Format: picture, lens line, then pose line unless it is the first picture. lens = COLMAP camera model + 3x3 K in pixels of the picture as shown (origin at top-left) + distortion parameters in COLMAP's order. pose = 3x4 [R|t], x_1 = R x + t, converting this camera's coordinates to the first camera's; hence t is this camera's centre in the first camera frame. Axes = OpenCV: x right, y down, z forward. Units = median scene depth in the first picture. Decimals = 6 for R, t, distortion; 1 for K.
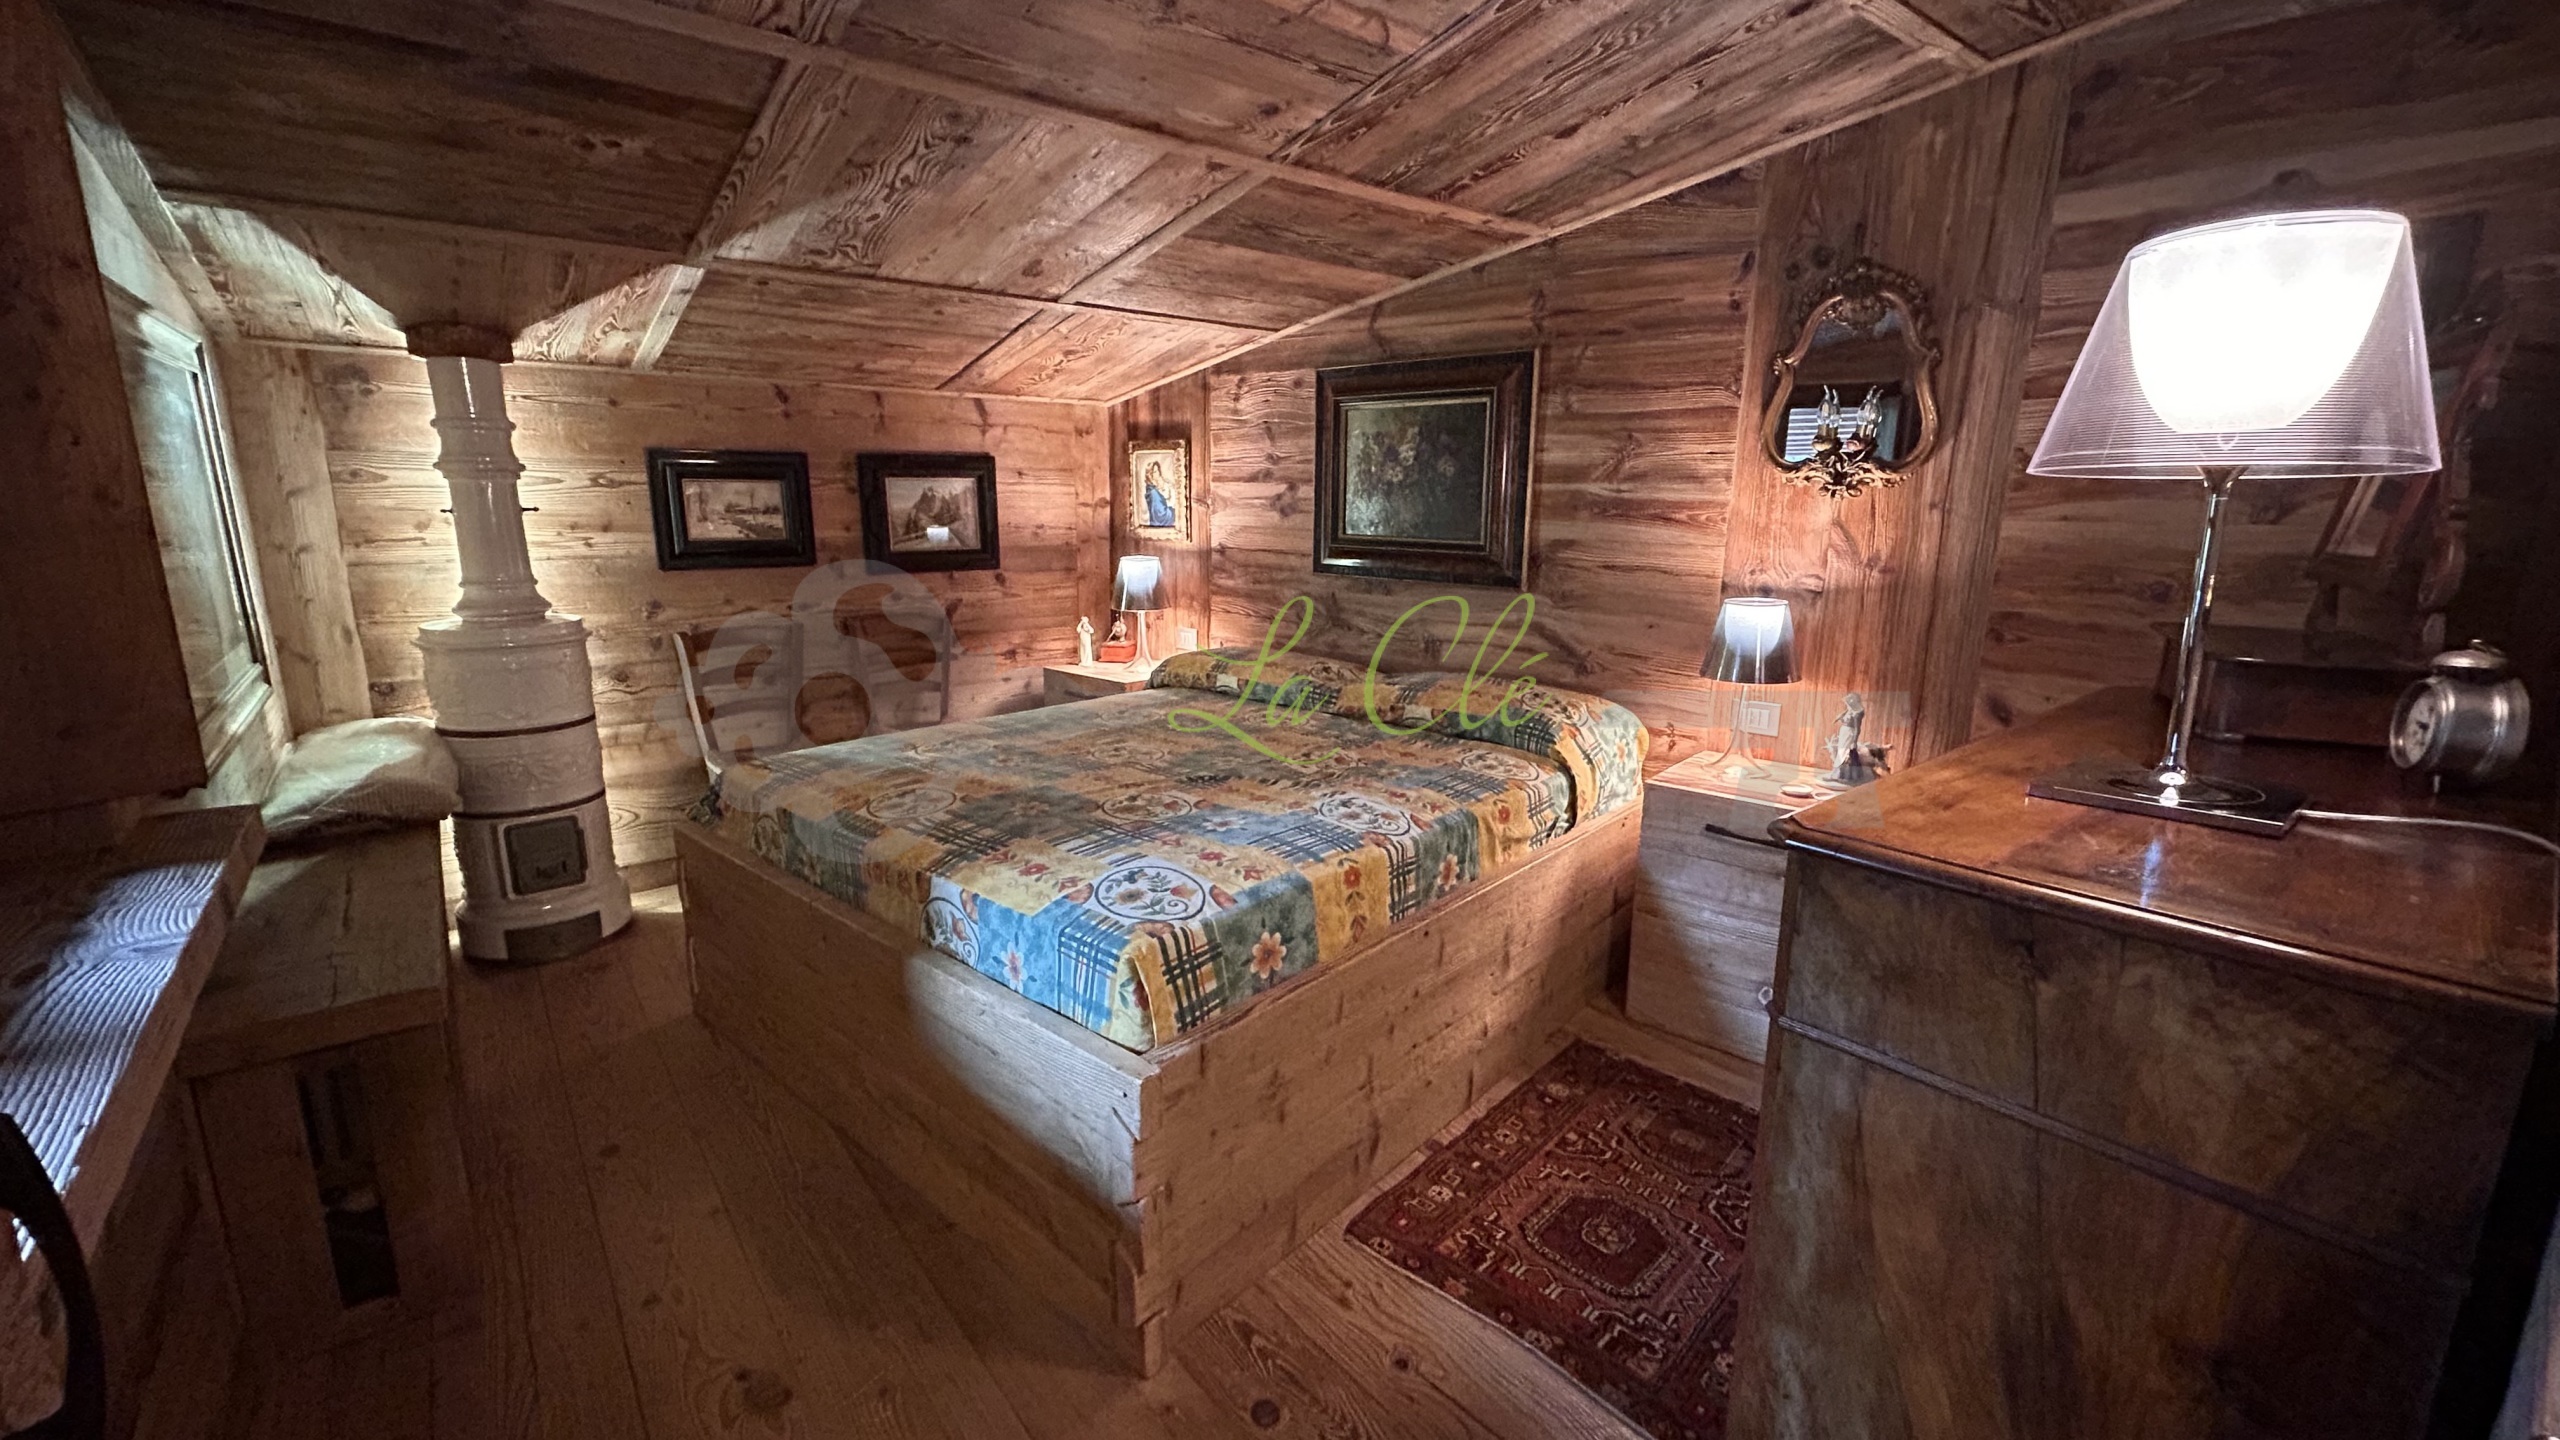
lens RADIAL K [[1023.0, 0, 1281.5], [0, 1023.0, 709.8], [0, 0, 1]] dist [0.001415, -0.000512]
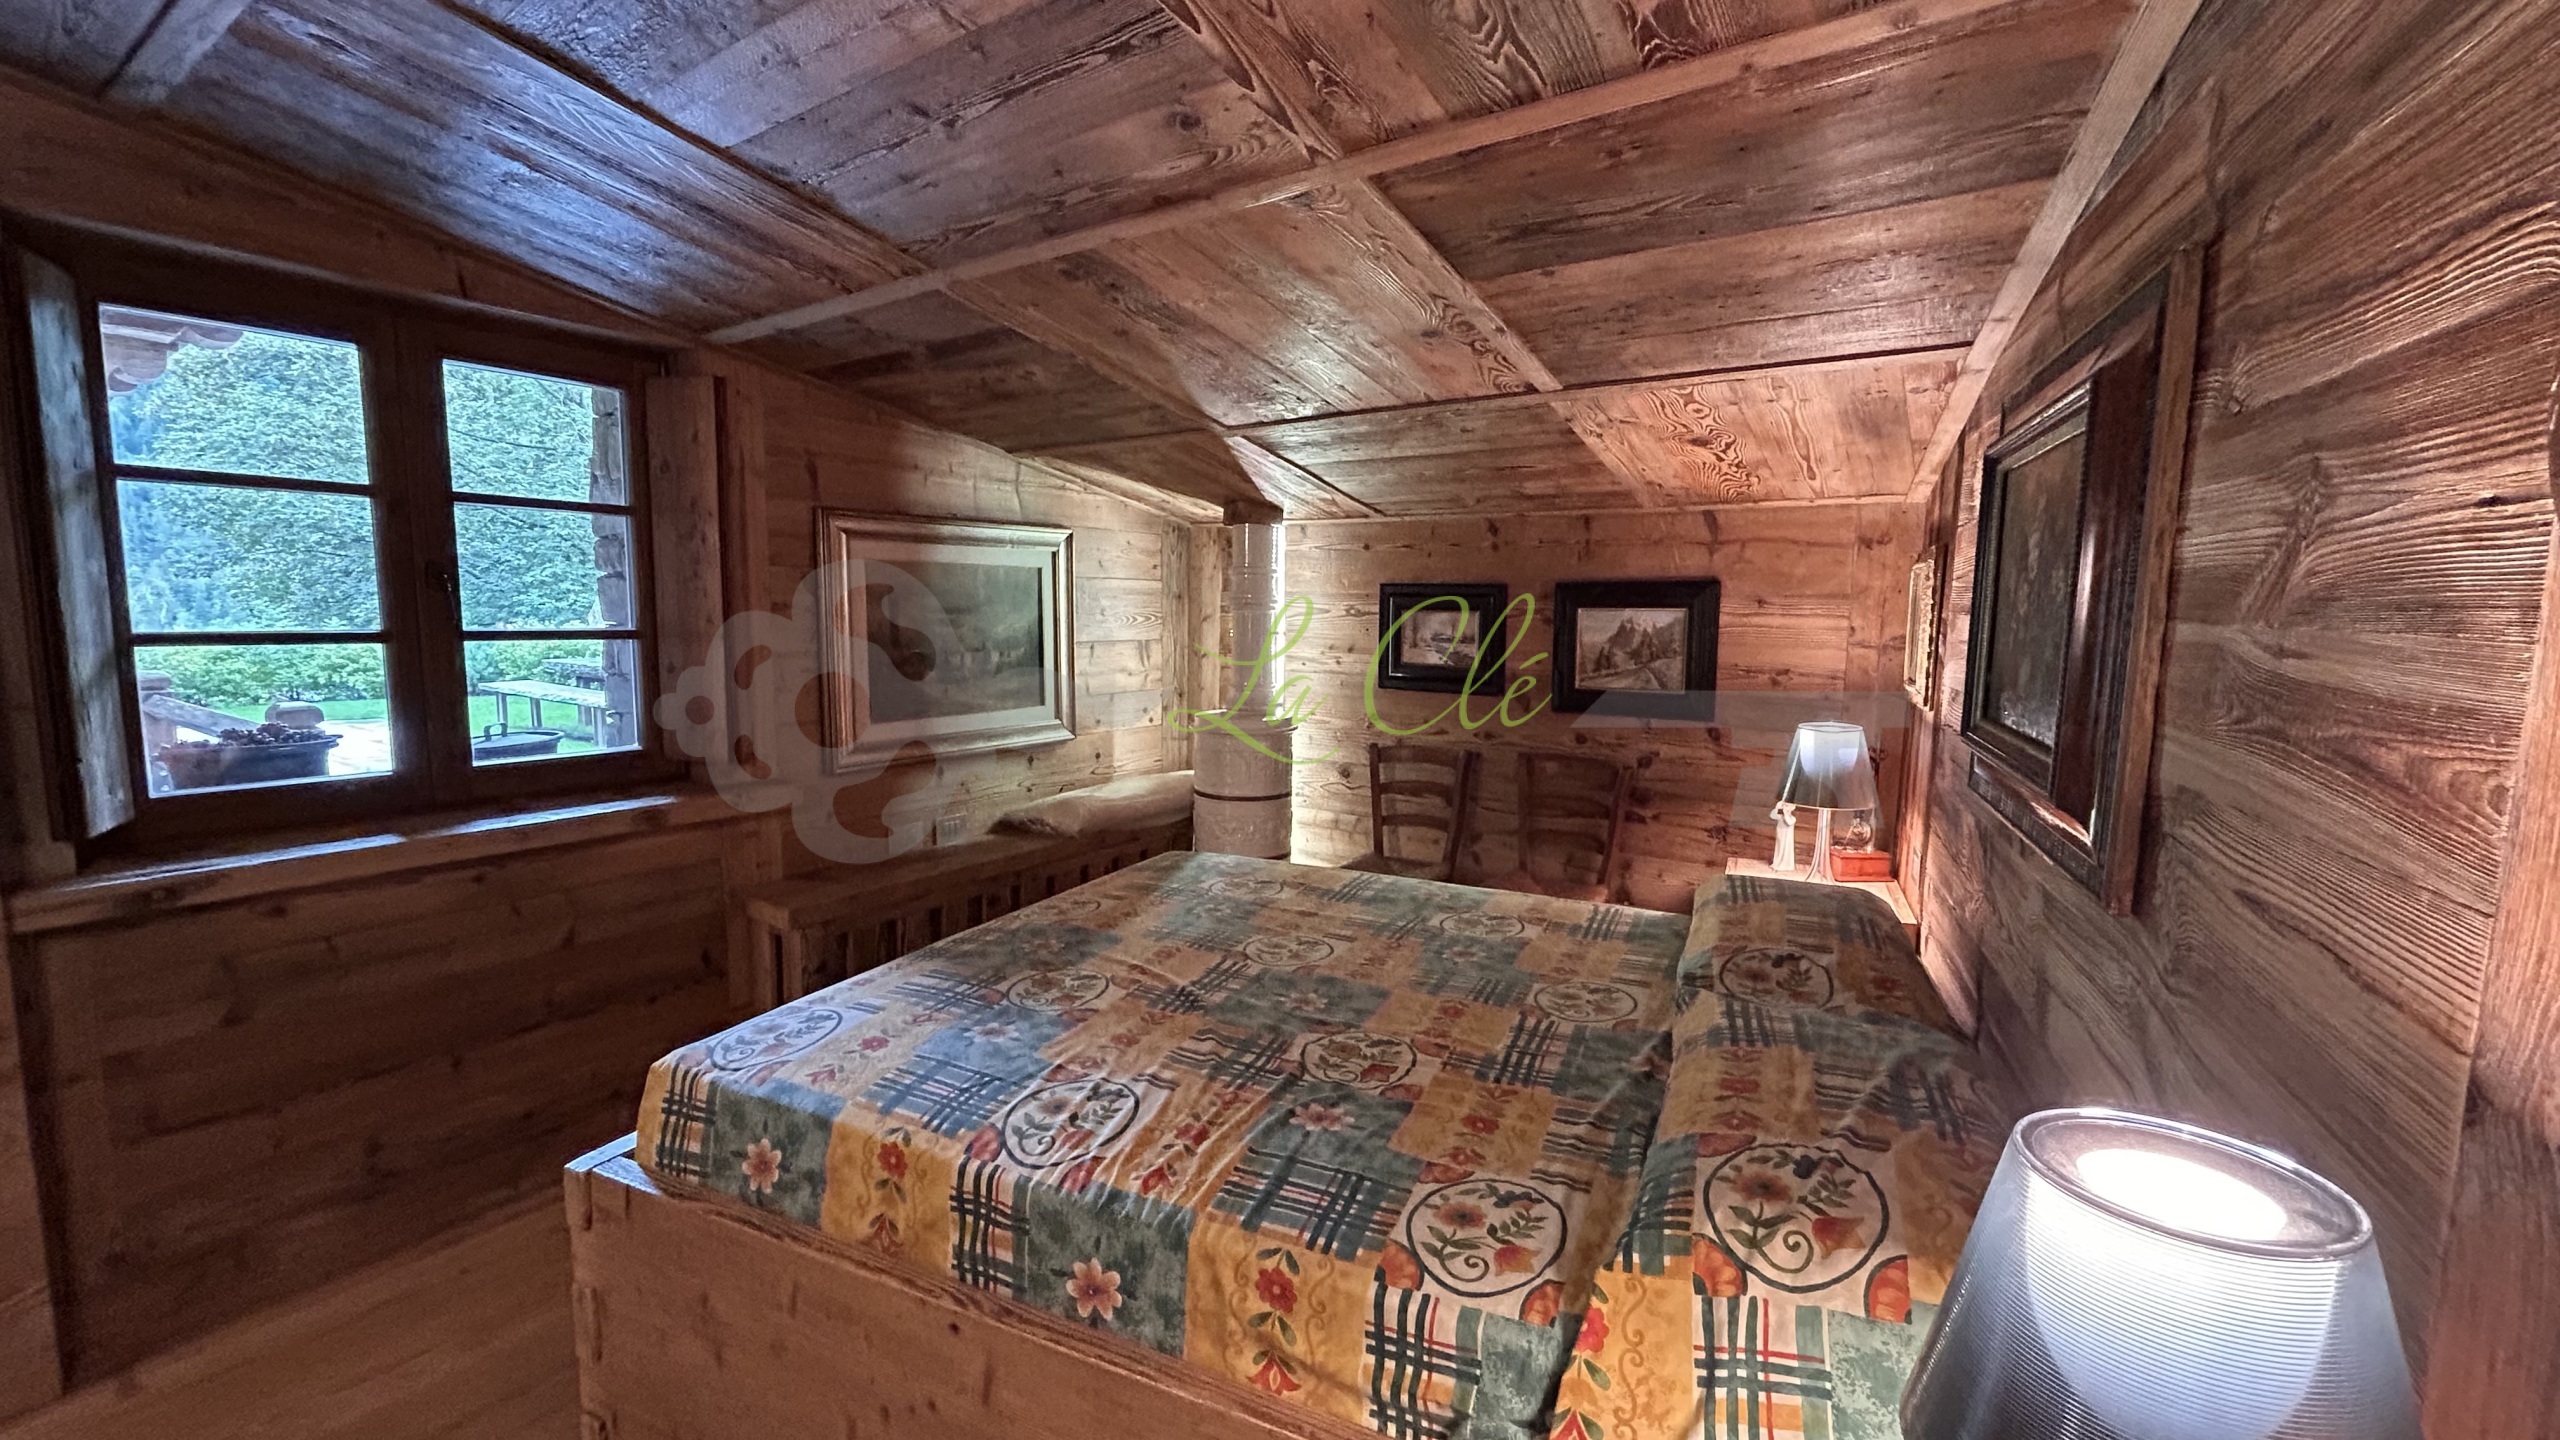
lens RADIAL K [[1023.0, 0, 1279.1], [0, 1023.0, 720.1], [0, 0, 1]] dist [0.001415, -0.000512]
pose [[0.289443, 0.102780, -0.951661, 0.472347], [-0.207168, 0.977380, 0.042549, -0.132107], [0.934507, 0.184838, 0.304189, 0.577187]]
